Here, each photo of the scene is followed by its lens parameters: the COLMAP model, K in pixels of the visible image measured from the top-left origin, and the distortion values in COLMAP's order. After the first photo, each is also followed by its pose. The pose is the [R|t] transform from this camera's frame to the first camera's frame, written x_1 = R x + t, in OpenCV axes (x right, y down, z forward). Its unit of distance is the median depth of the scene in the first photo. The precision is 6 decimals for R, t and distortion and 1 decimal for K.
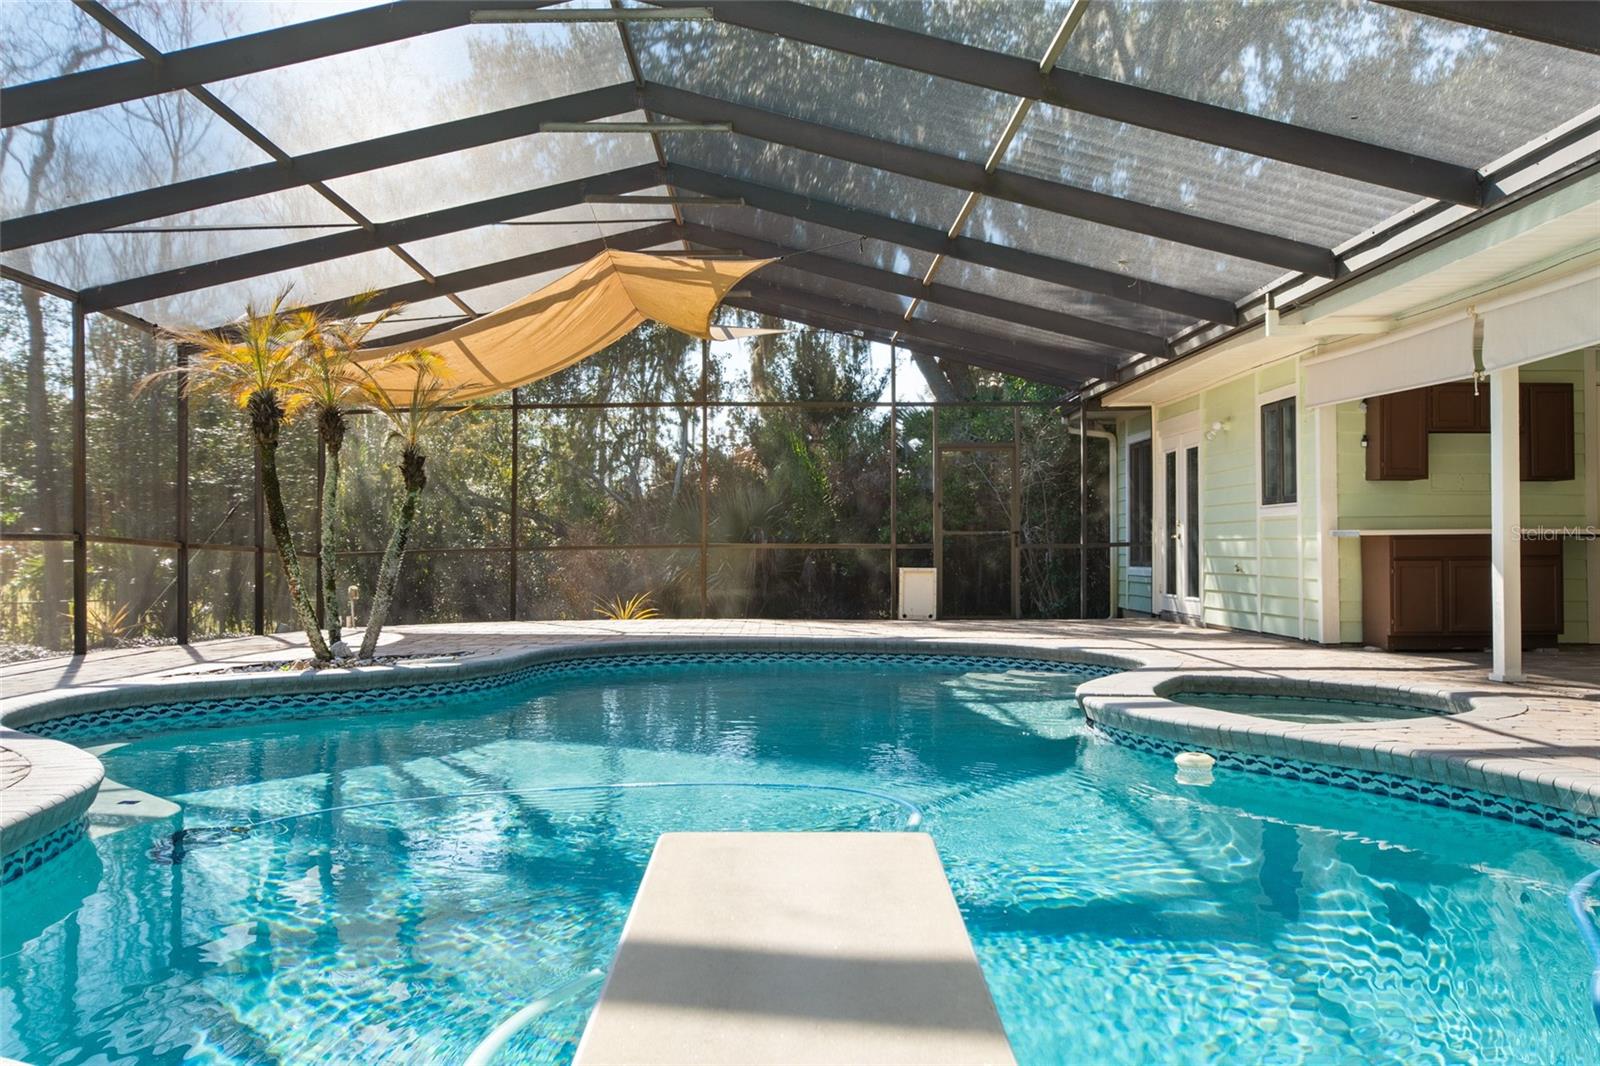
lens RADIAL K [[1512.5, 0, 800.0], [0, 1512.5, 533.0], [0, 0, 1]] dist [0.002453, -0.000007]
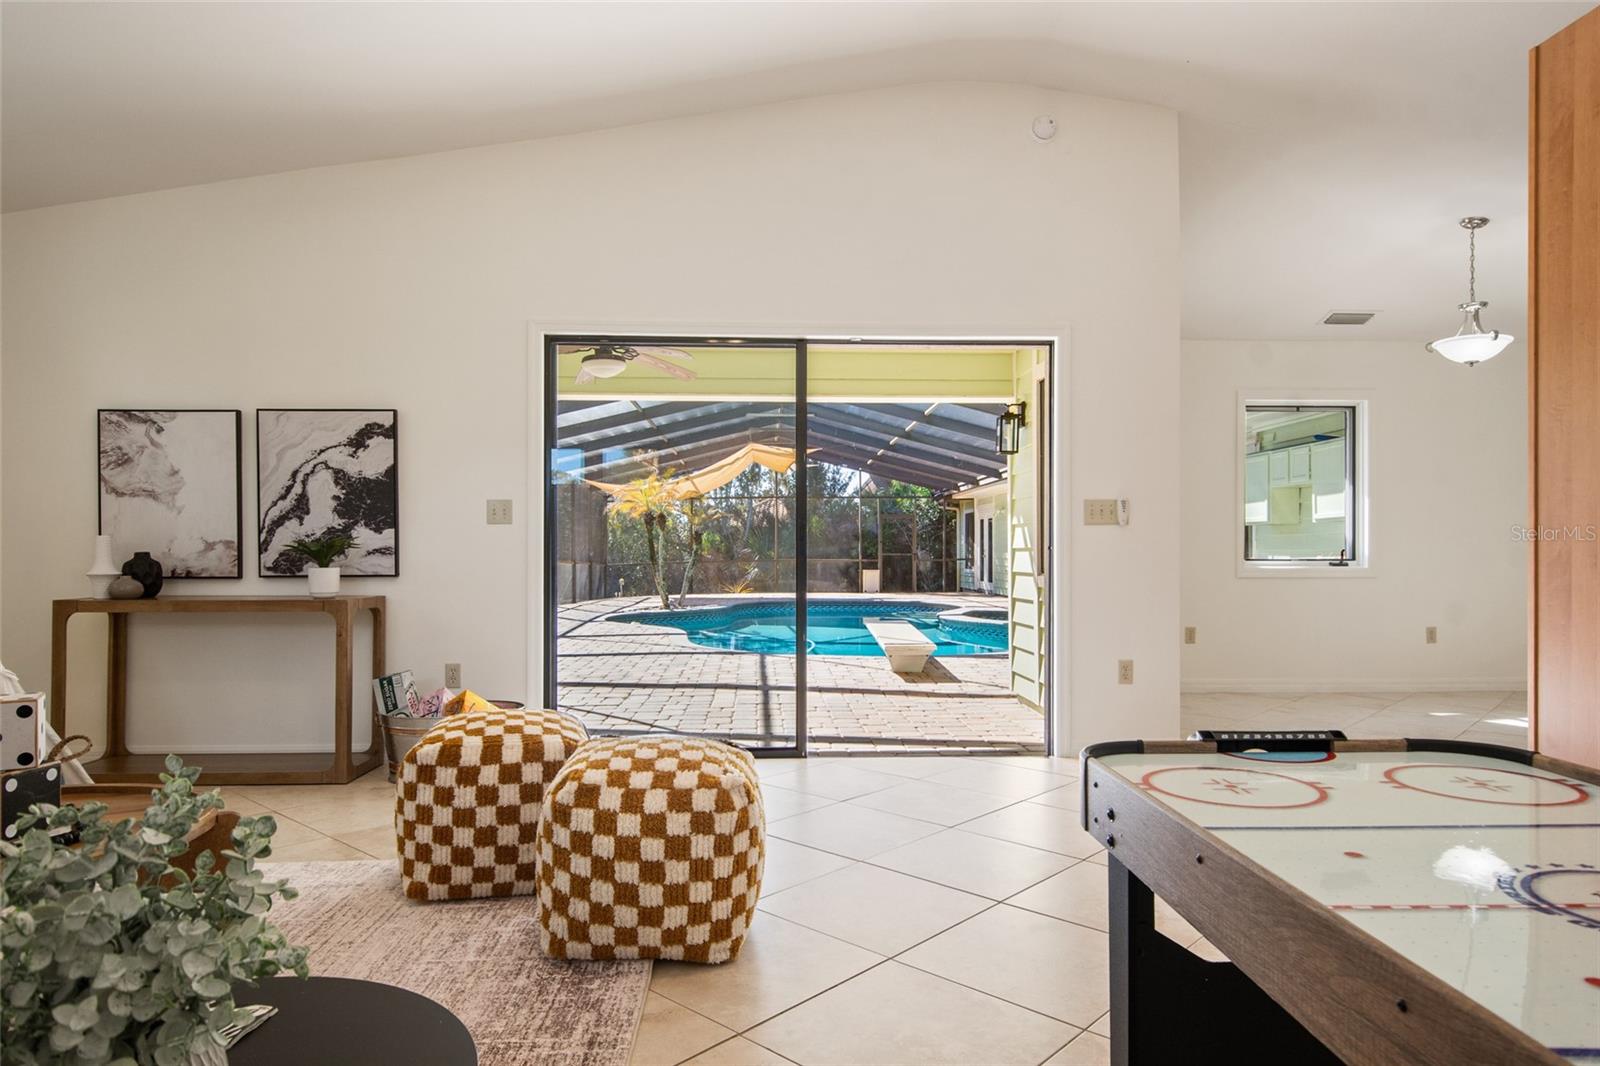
lens RADIAL K [[978.7, 0, 800.0], [0, 978.7, 533.0], [0, 0, 1]] dist [0.016534, -0.000492]
pose [[0.999633, -0.003648, 0.026854, -0.070285], [0.003828, 0.999970, -0.006678, -0.023751], [-0.026829, 0.006778, 0.999617, -0.477278]]
